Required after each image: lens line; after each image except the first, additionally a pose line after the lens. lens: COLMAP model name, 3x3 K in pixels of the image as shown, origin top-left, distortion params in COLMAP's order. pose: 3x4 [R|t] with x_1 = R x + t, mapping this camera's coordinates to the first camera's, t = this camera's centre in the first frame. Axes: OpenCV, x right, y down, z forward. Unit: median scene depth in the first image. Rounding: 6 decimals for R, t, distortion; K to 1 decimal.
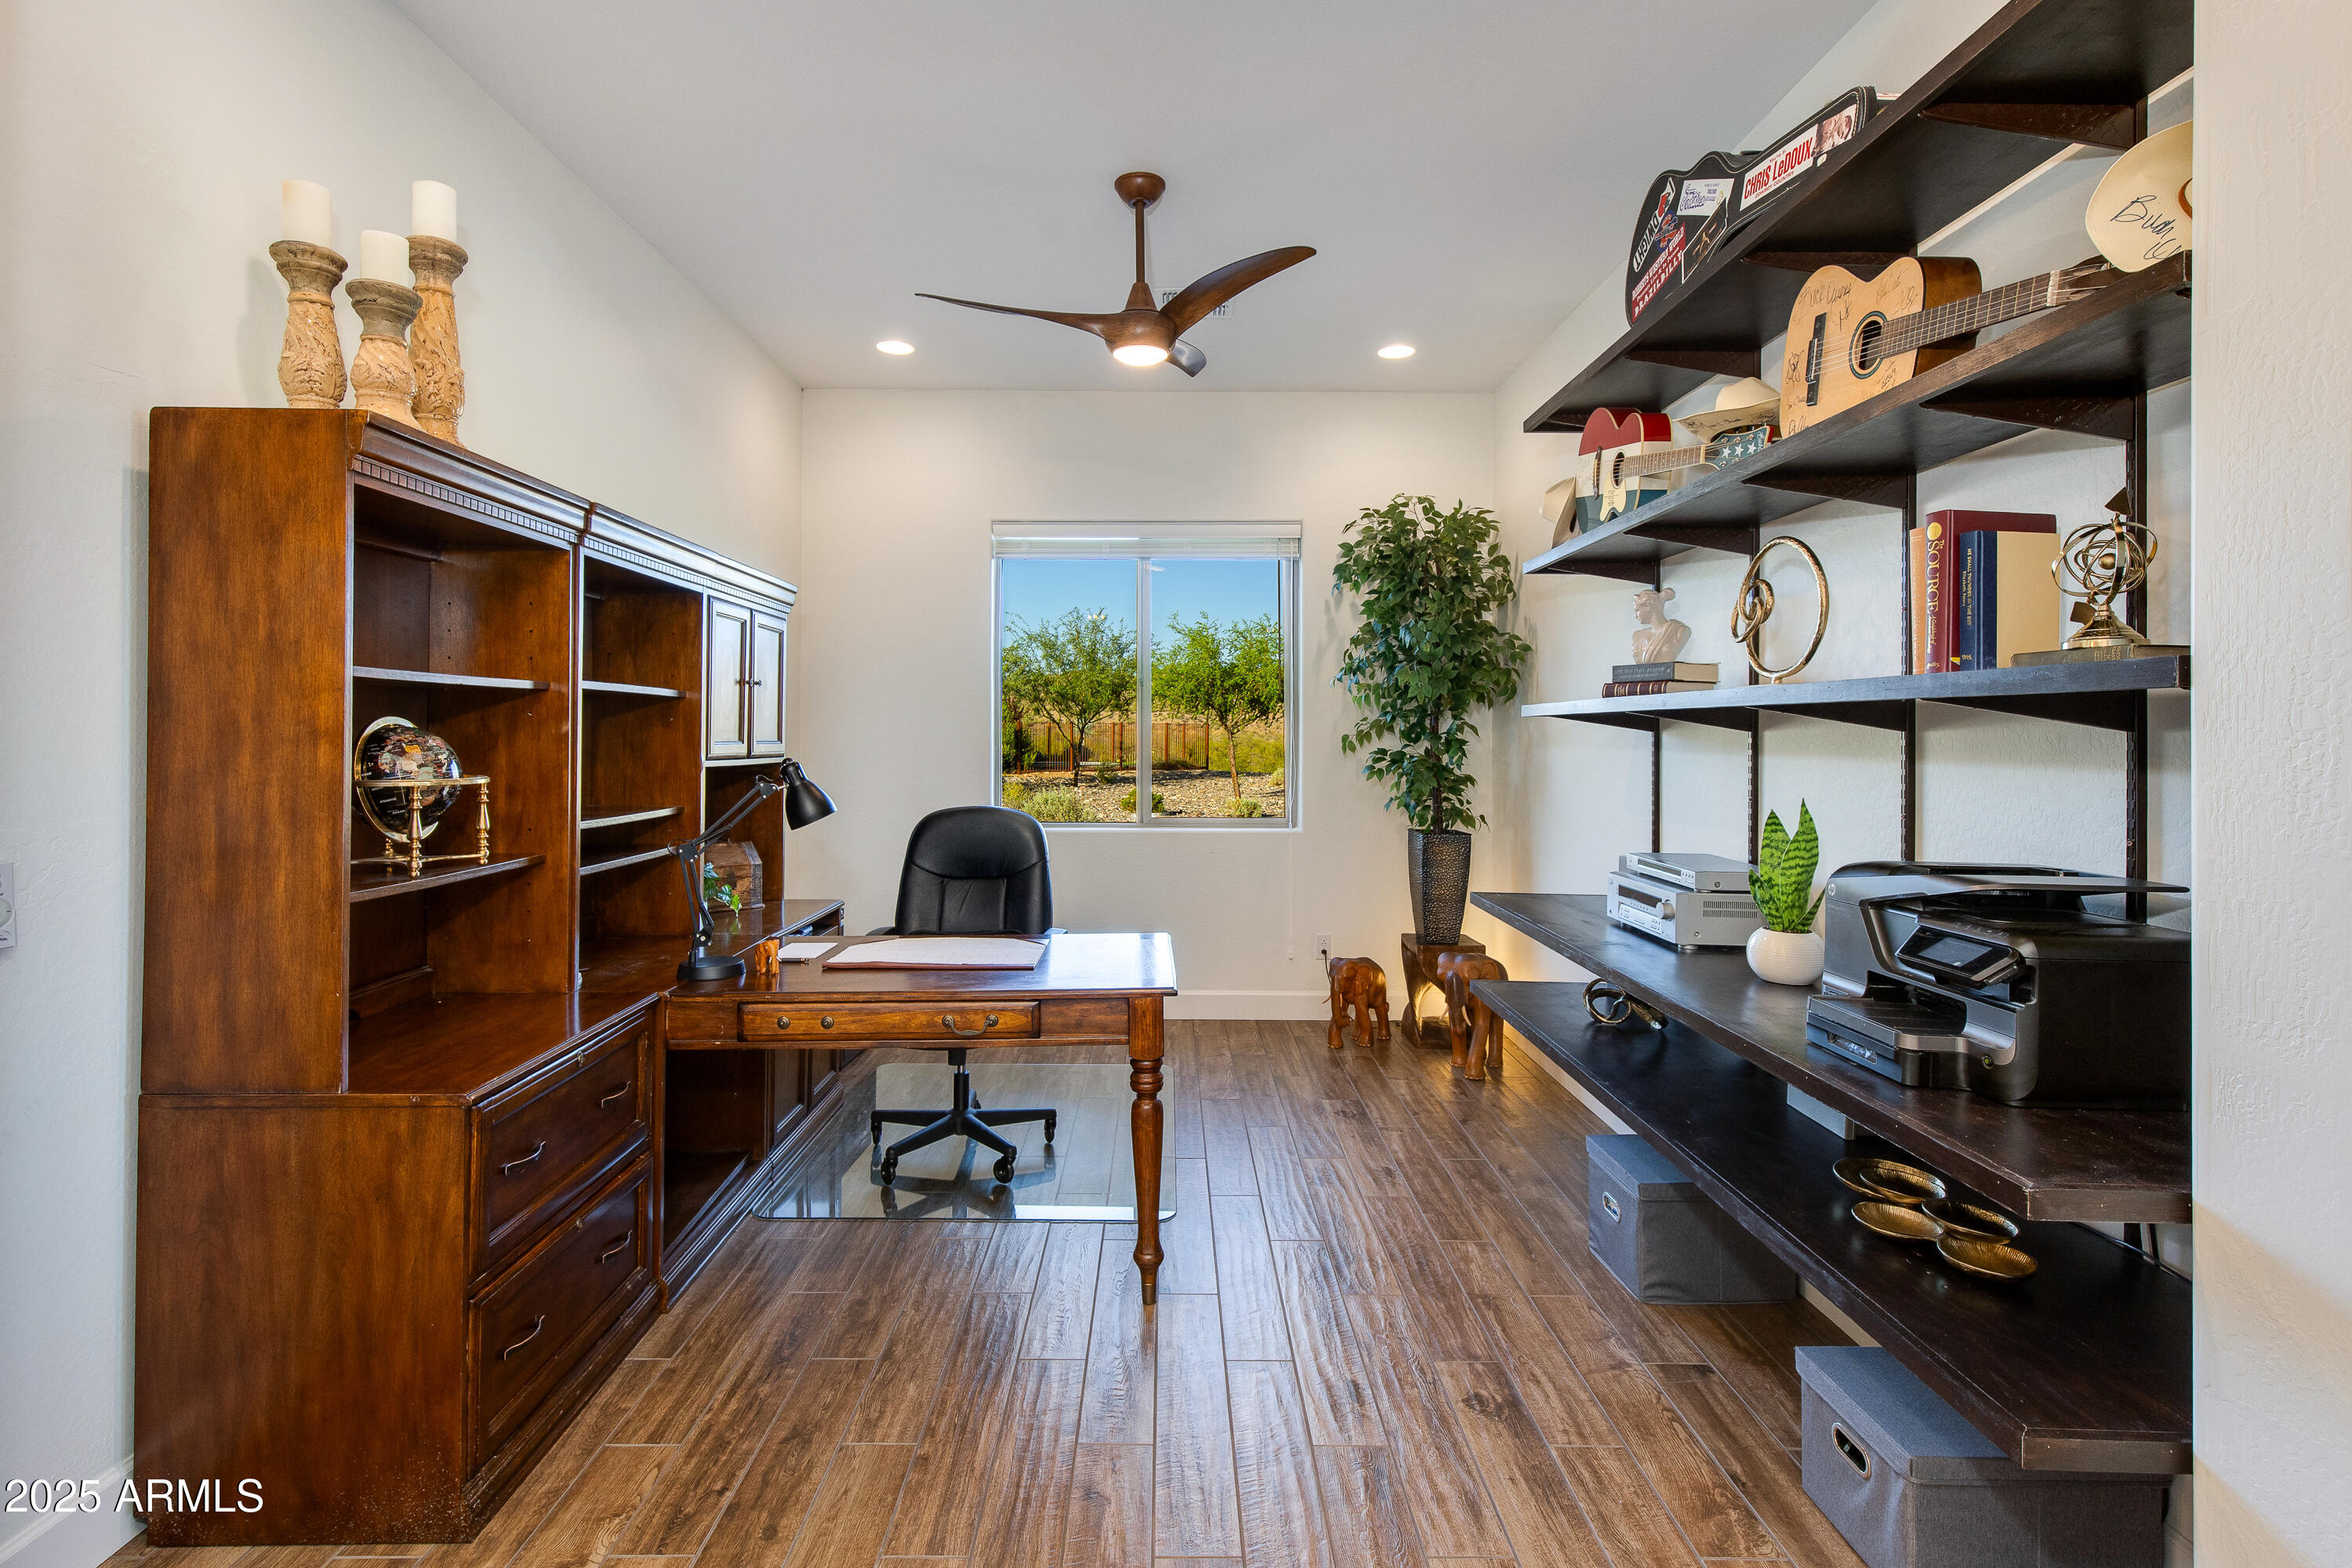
lens RADIAL K [[1139.9, 0, 1166.2], [0, 1139.9, 726.1], [0, 0, 1]] dist [0.001376, -0.000814]
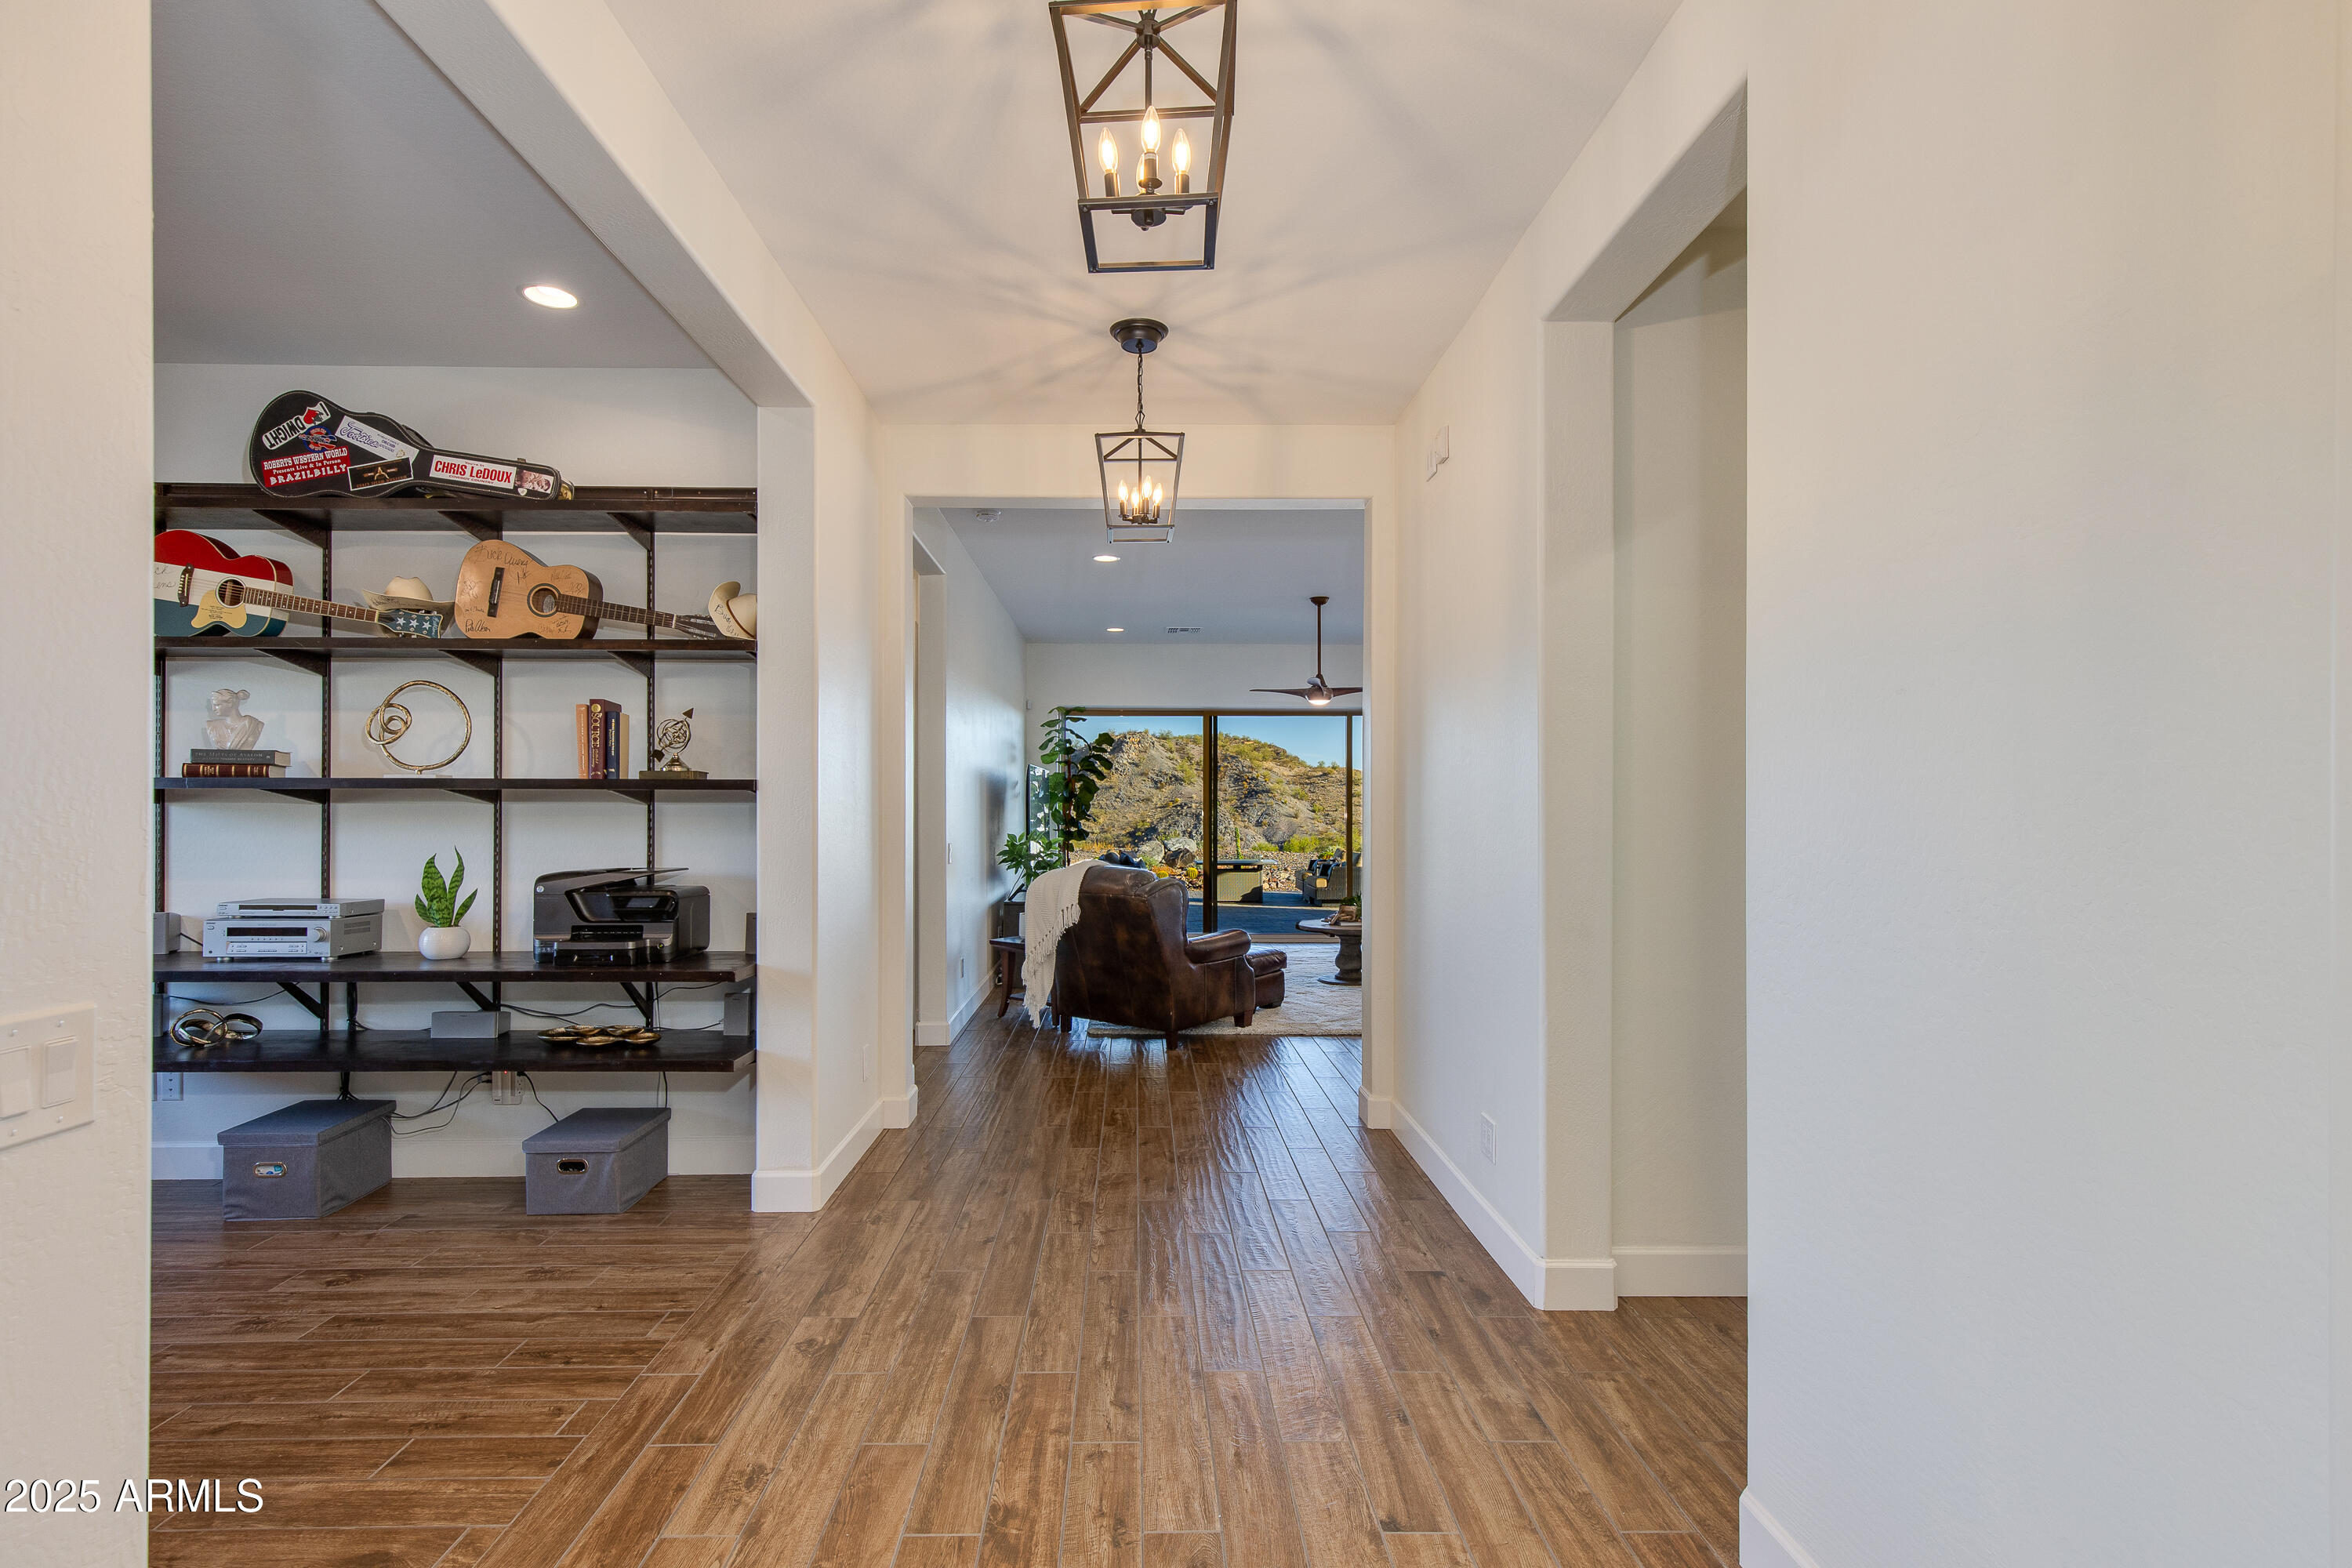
lens RADIAL K [[1124.4, 0, 1178.6], [0, 1124.4, 803.4], [0, 0, 1]] dist [0.003407, 0.000566]
pose [[-0.051342, 0.000621, 0.998681, -1.203698], [-0.007167, 0.999974, -0.000990, -0.003258], [-0.998655, -0.007209, -0.051337, 0.041080]]
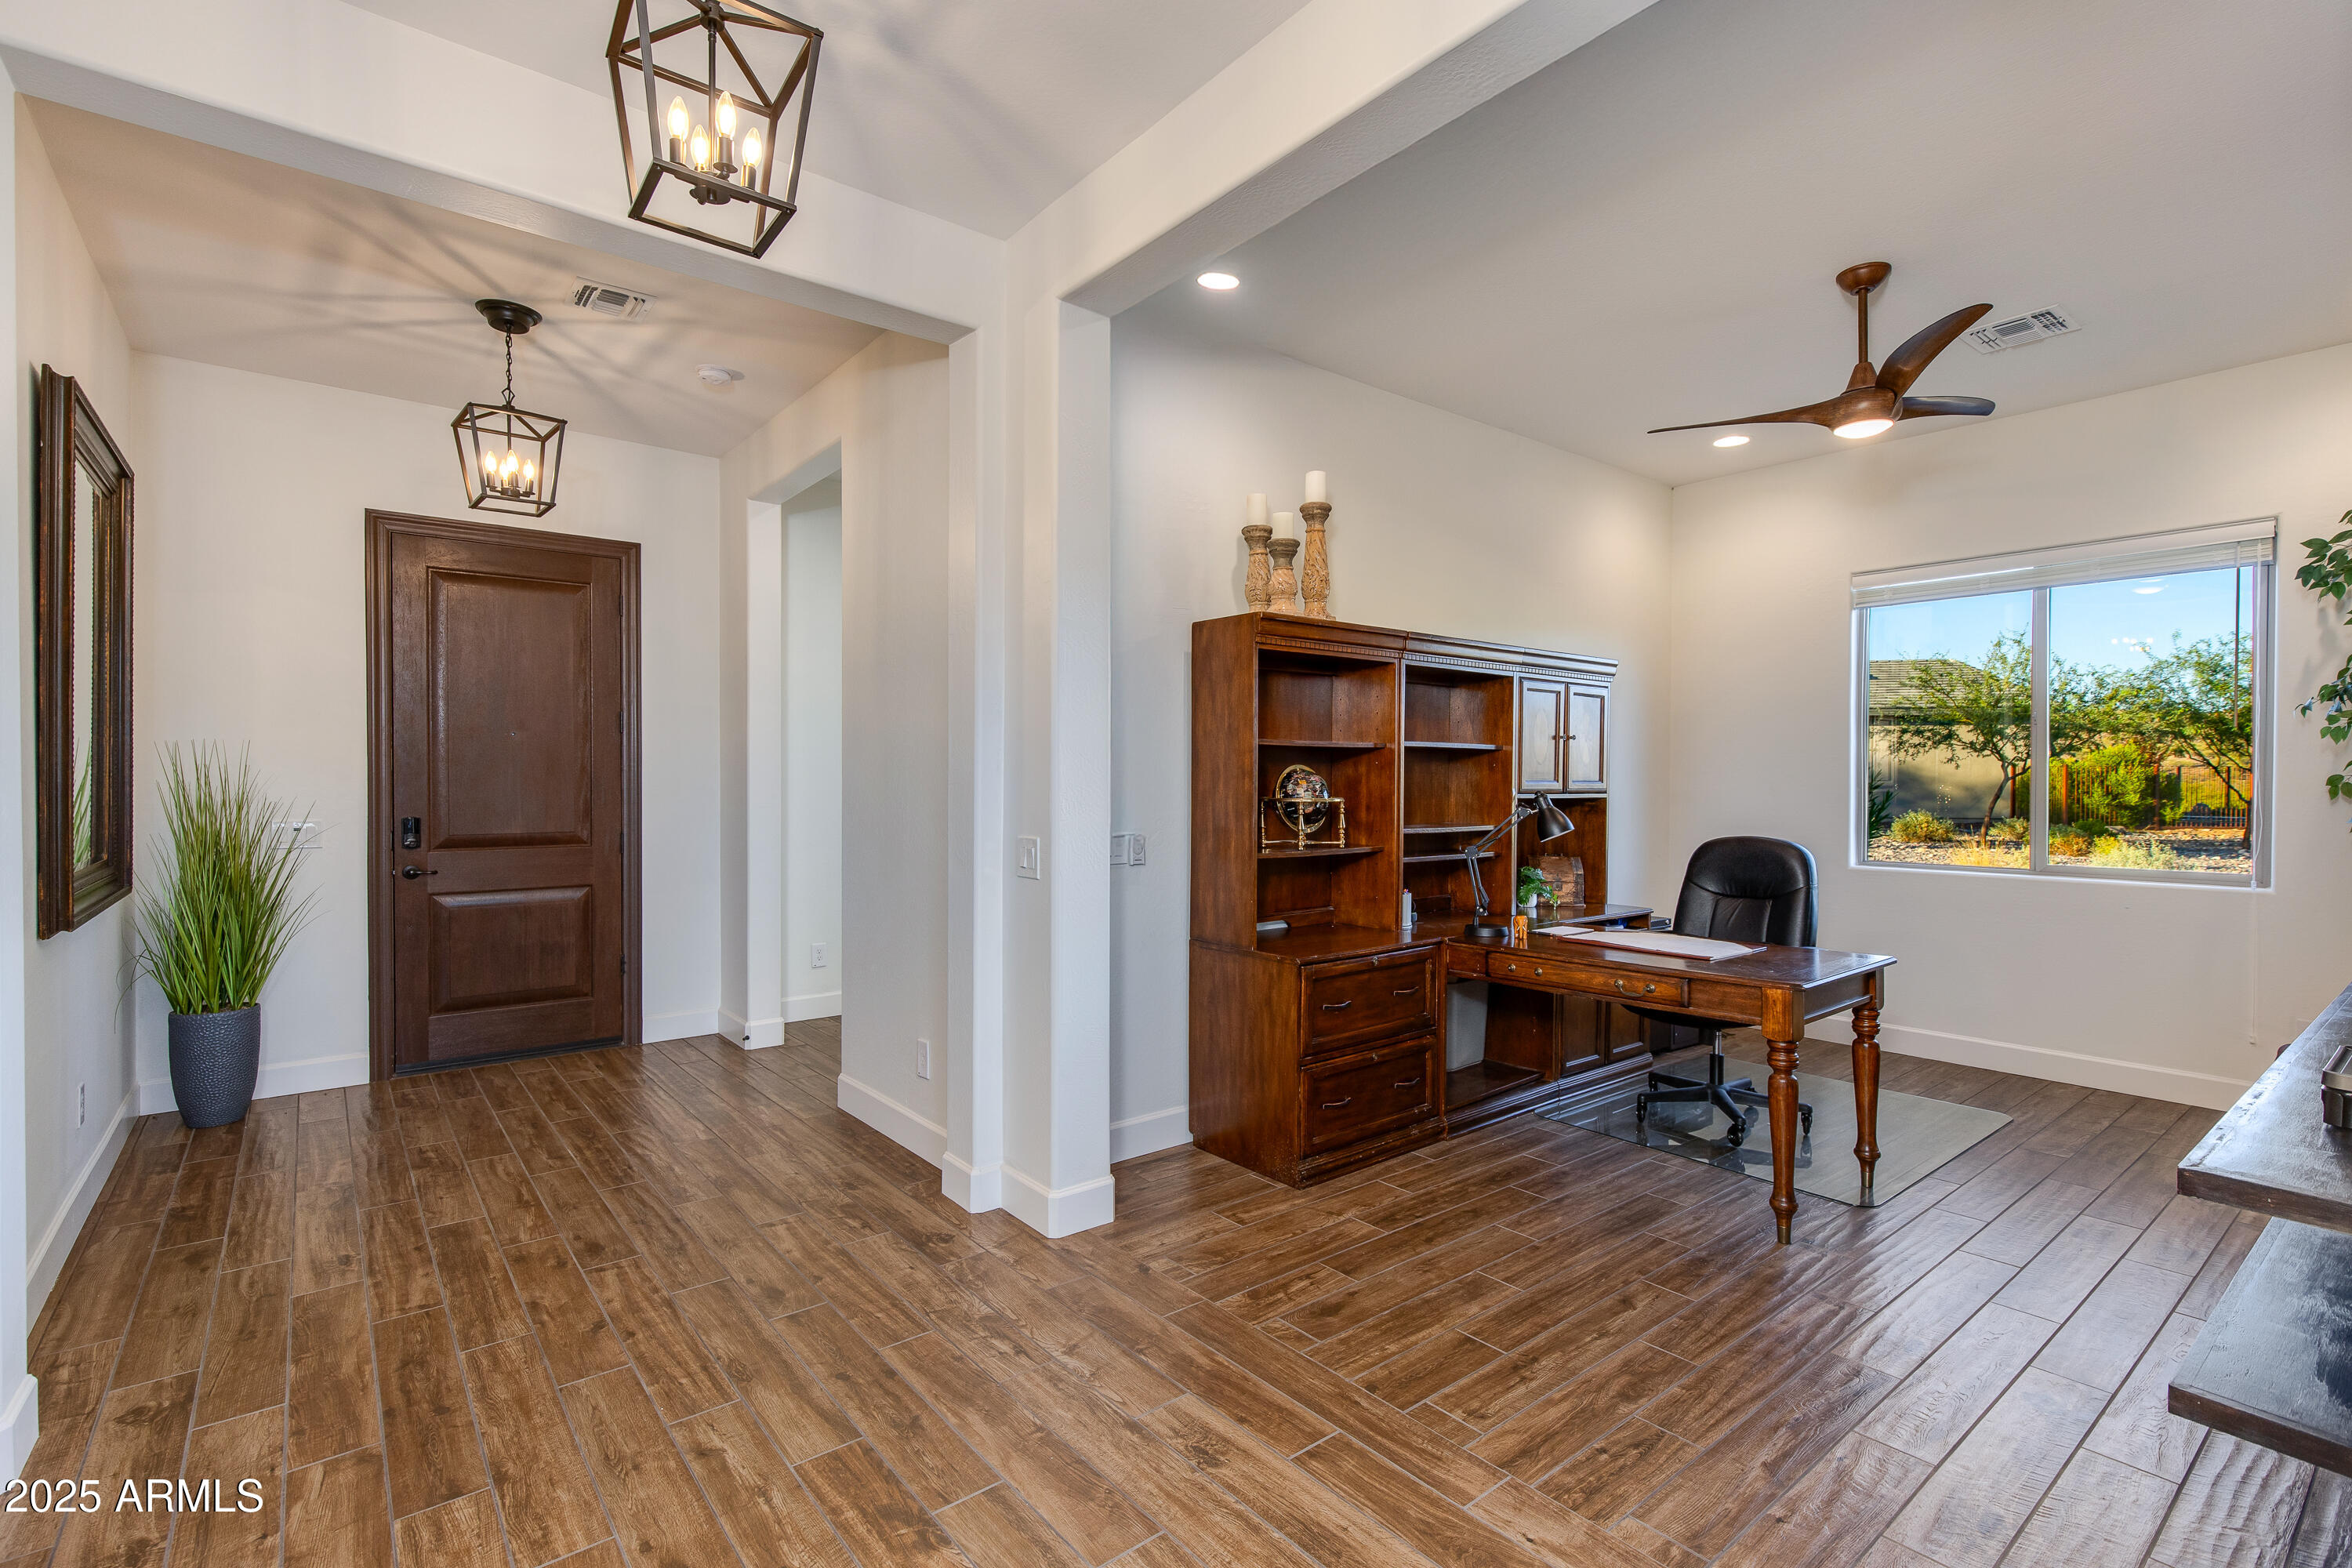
lens RADIAL K [[1077.6, 0, 1210.7], [0, 1077.6, 780.0], [0, 0, 1]] dist [0.006014, 0.000491]
pose [[0.643616, -0.002886, -0.765343, 0.563600], [0.006489, 0.999978, 0.001686, 0.012236], [0.765321, -0.006052, 0.643620, -0.235599]]
